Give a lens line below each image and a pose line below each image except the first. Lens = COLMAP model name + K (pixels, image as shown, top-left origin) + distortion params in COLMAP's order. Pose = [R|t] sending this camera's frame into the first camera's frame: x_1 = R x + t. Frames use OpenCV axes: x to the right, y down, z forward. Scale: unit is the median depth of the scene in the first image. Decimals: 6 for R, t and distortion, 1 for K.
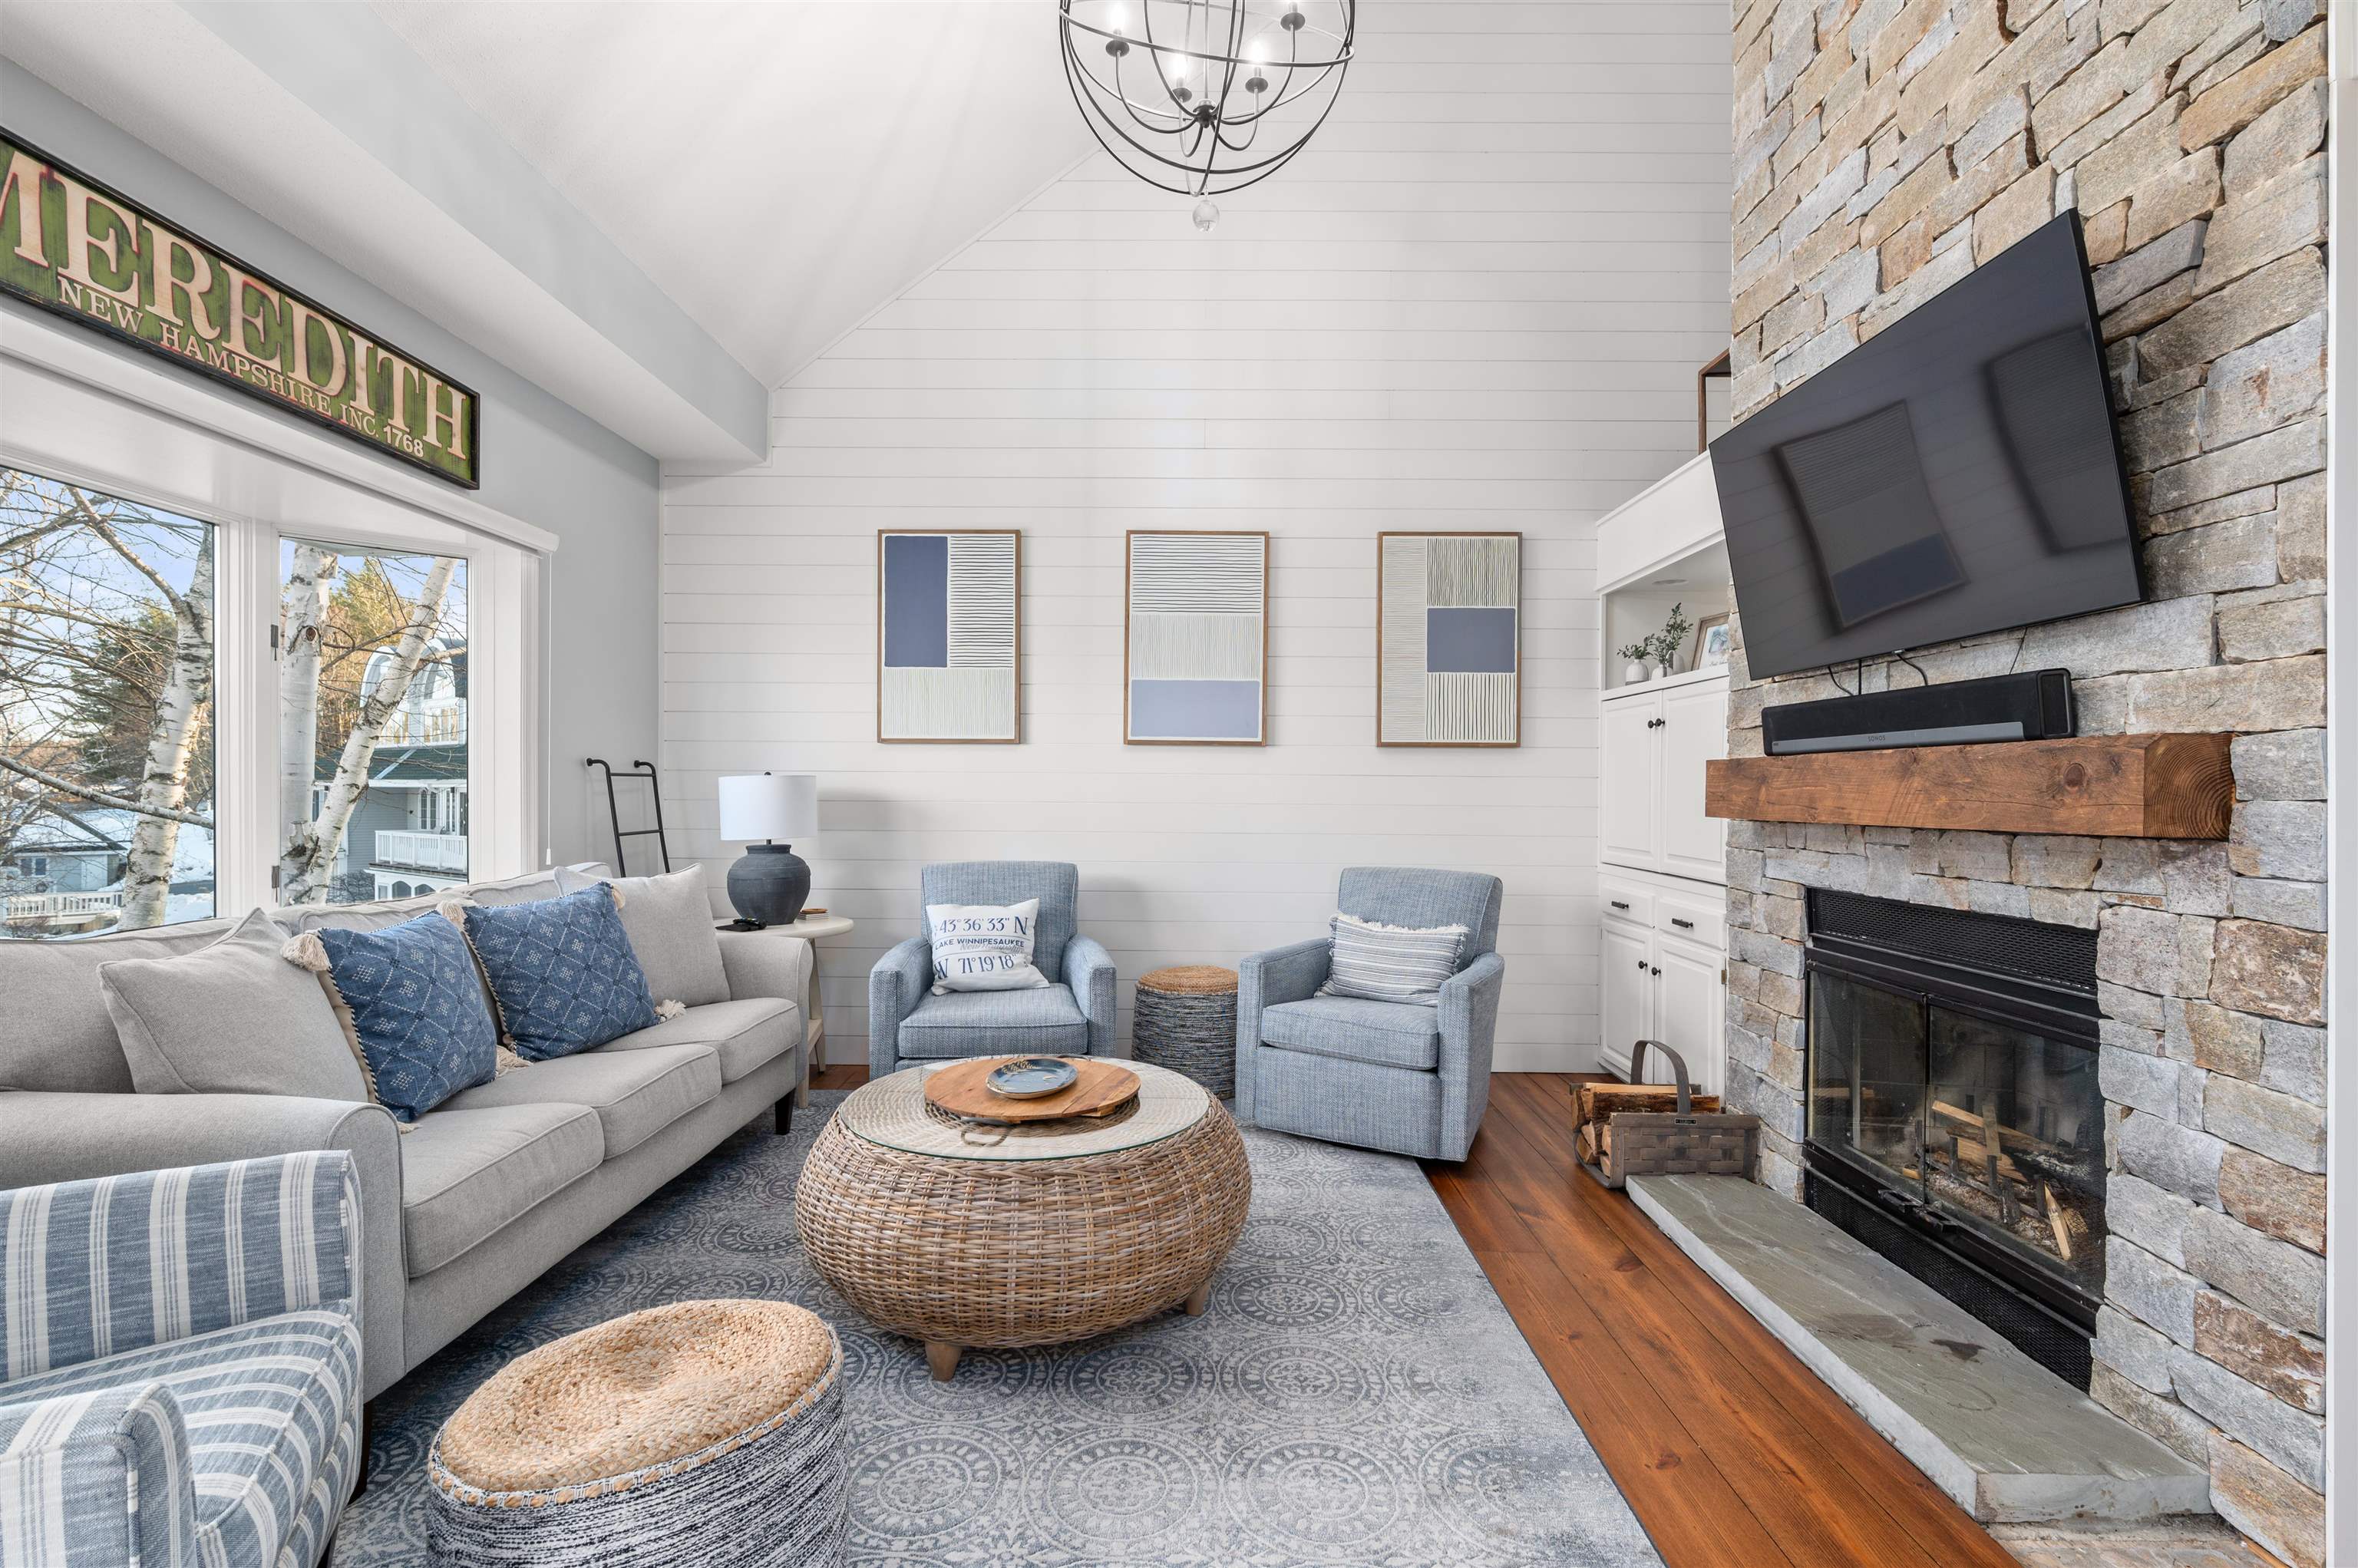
lens RADIAL K [[1077.9, 0, 1177.1], [0, 1077.9, 778.4], [0, 0, 1]] dist [0.001016, 0.000725]
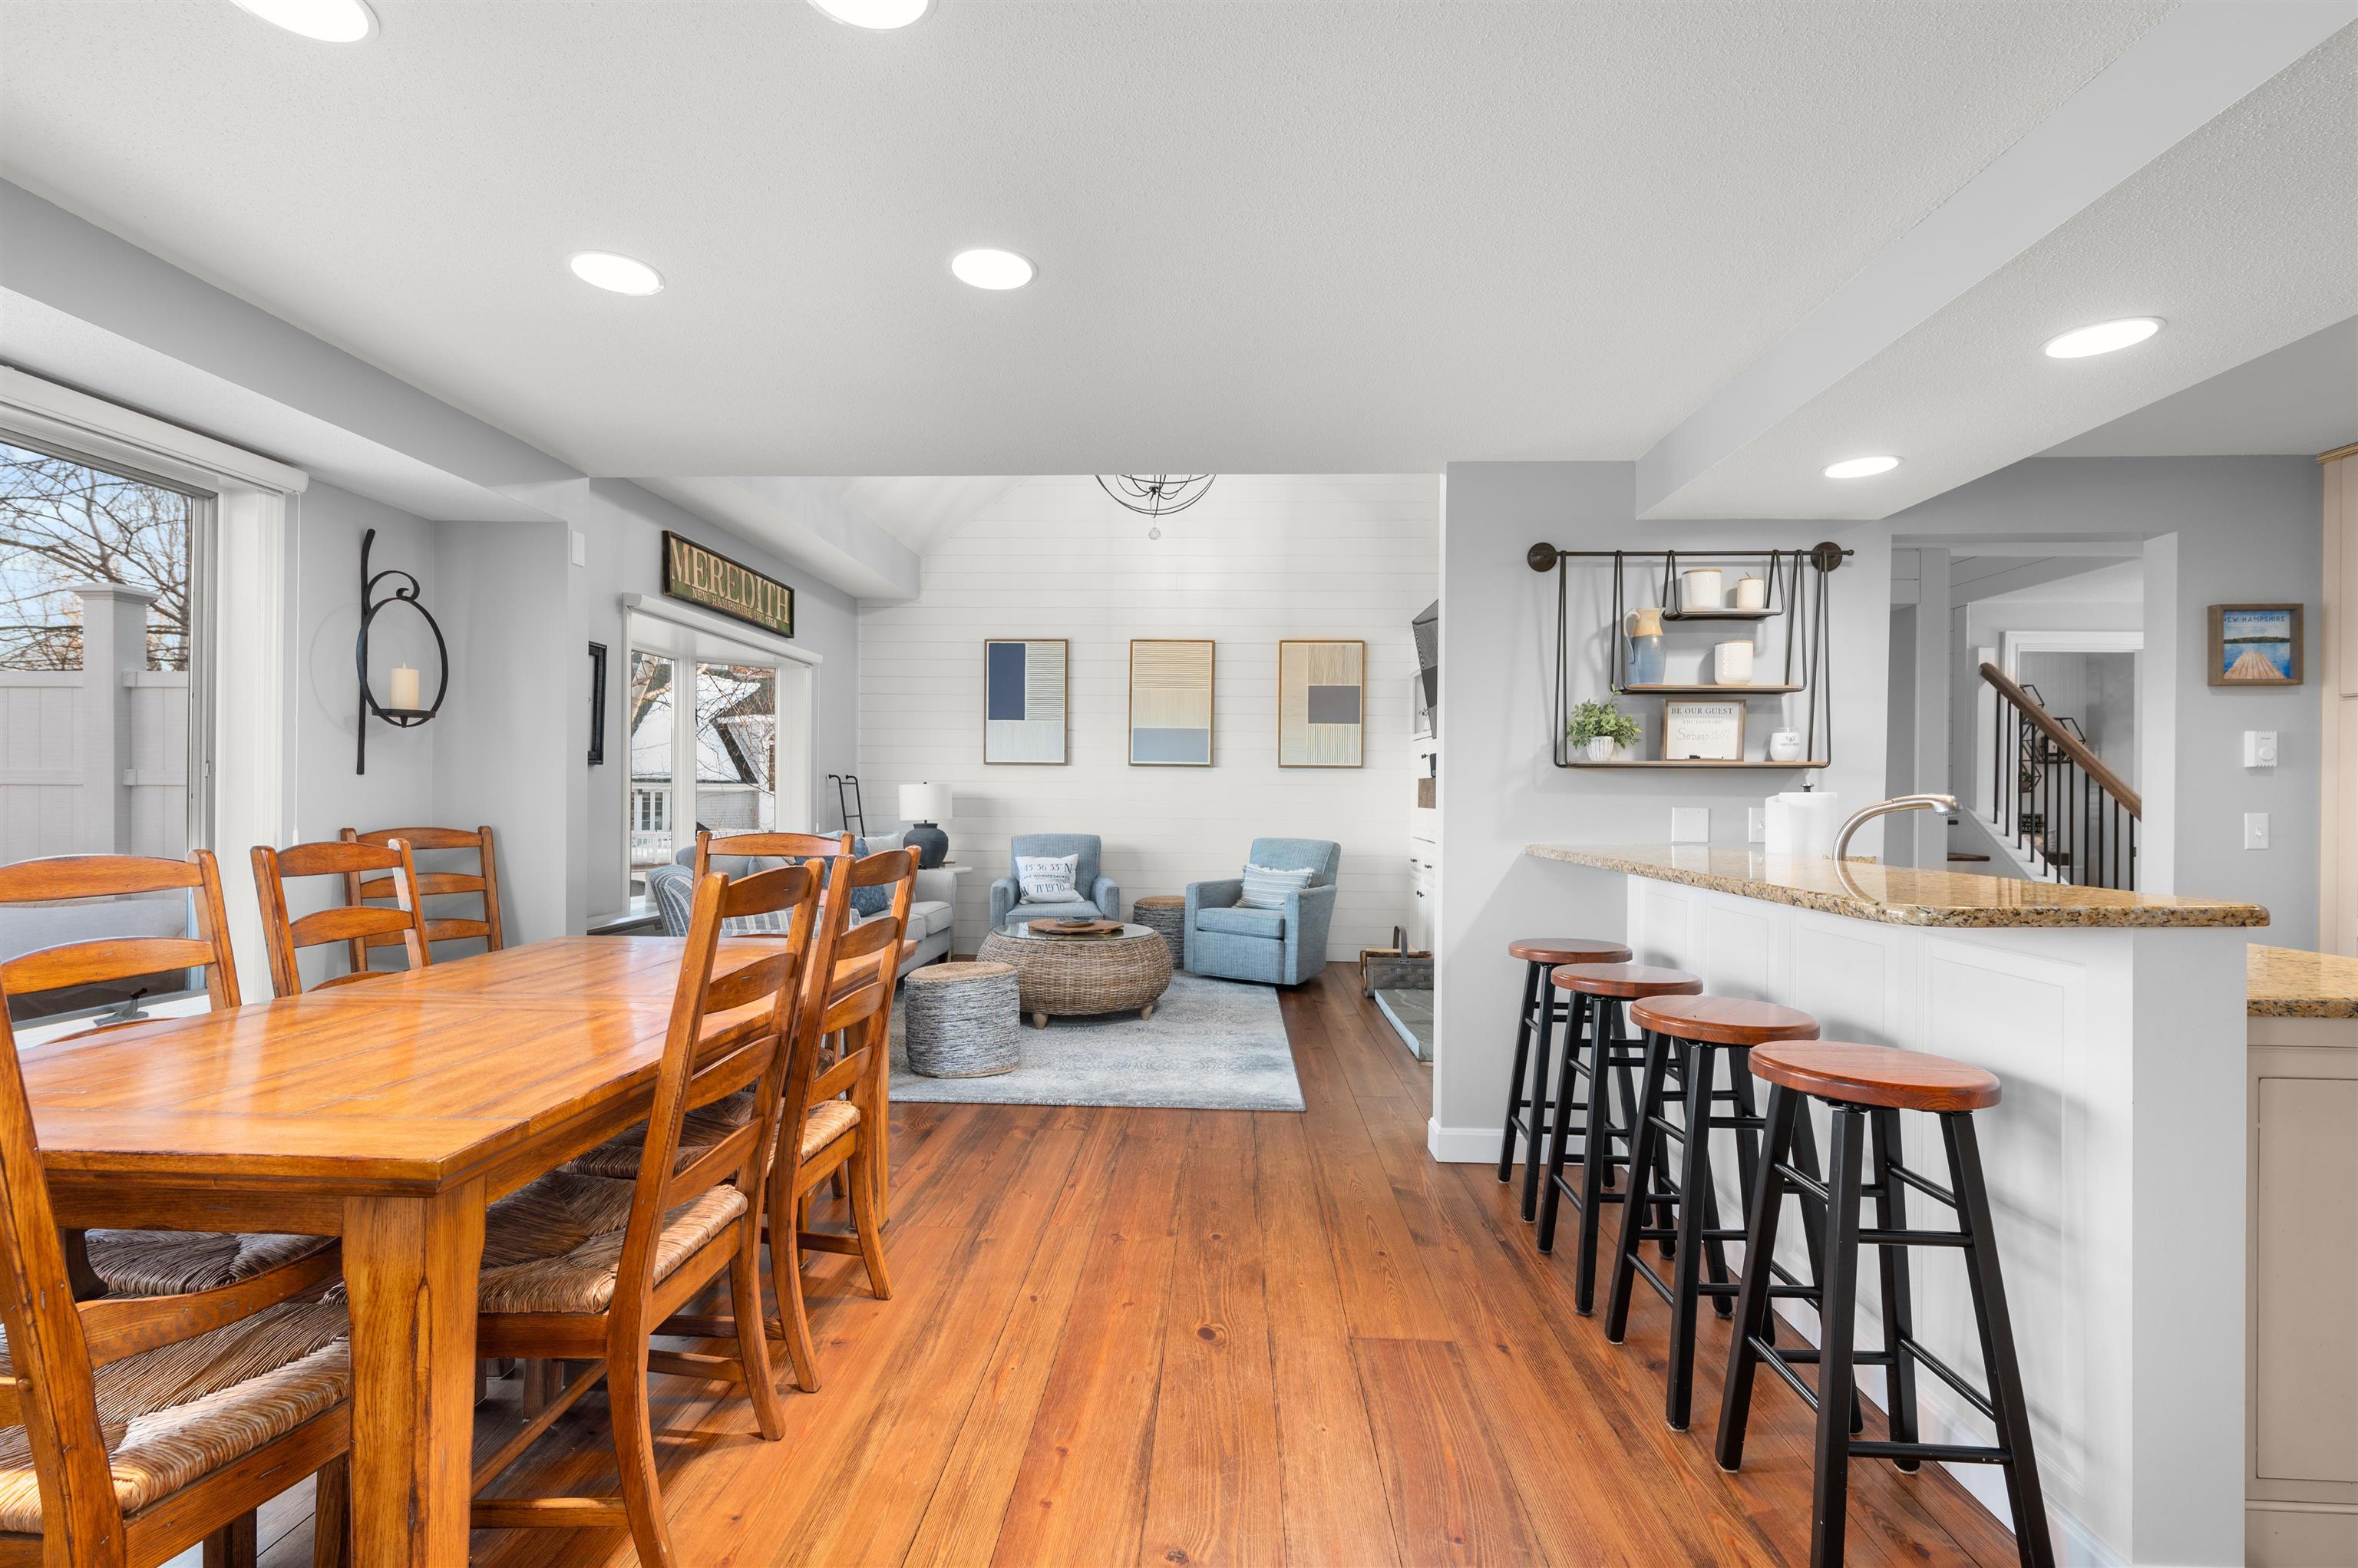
lens RADIAL K [[1077.9, 0, 1177.1], [0, 1077.9, 778.4], [0, 0, 1]] dist [0.001016, 0.000725]
pose [[0.999389, 0.002706, -0.034842, 0.096511], [-0.002817, 0.999991, -0.003131, -0.007847], [0.034834, 0.003227, 0.999388, -0.774213]]
